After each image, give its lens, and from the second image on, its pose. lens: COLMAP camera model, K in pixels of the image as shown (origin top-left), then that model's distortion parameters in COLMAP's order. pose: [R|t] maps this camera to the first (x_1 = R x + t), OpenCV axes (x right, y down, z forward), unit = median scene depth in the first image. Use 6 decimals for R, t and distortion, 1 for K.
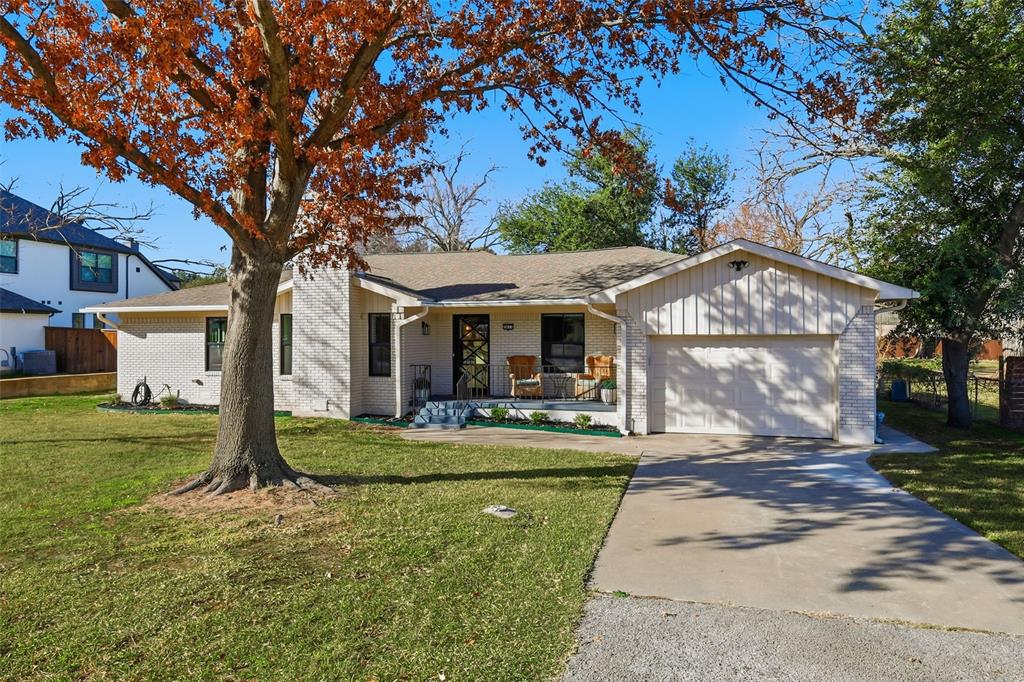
lens RADIAL K [[450.0, 0, 516.8], [0, 450.0, 340.0], [0, 0, 1]] dist [0.001621, -0.000076]
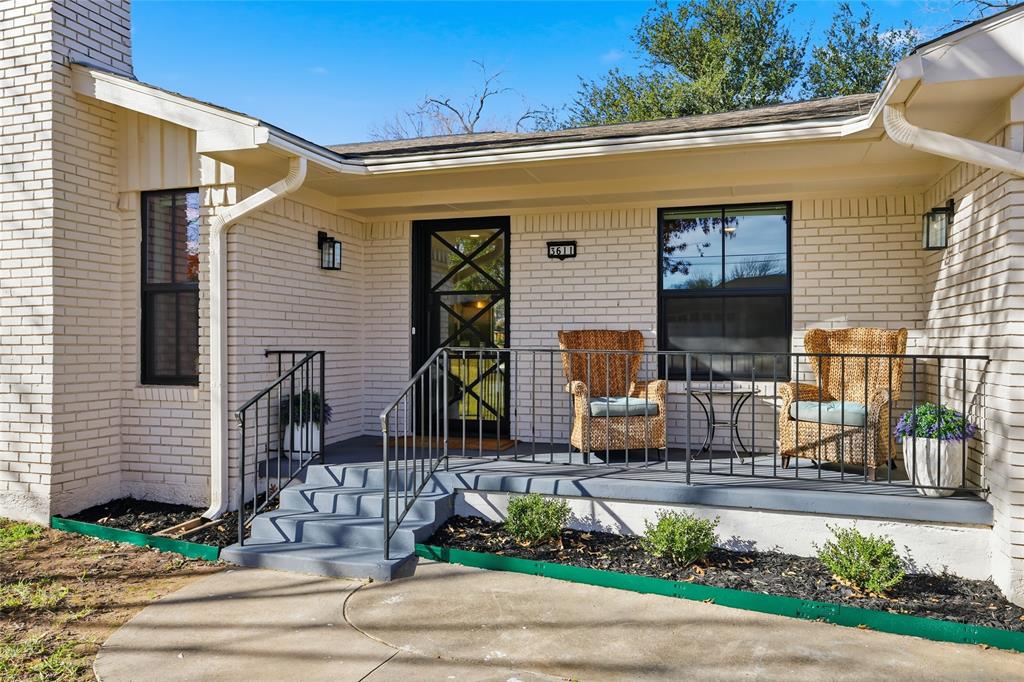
lens RADIAL K [[526.6, 0, 512.0], [0, 526.6, 341.0], [0, 0, 1]] dist [0.002163, 0.000187]
pose [[0.996525, 0.001149, -0.083282, -0.025227], [-0.003219, 0.999689, -0.024726, 0.058093], [0.083228, 0.024908, 0.996219, 0.639900]]
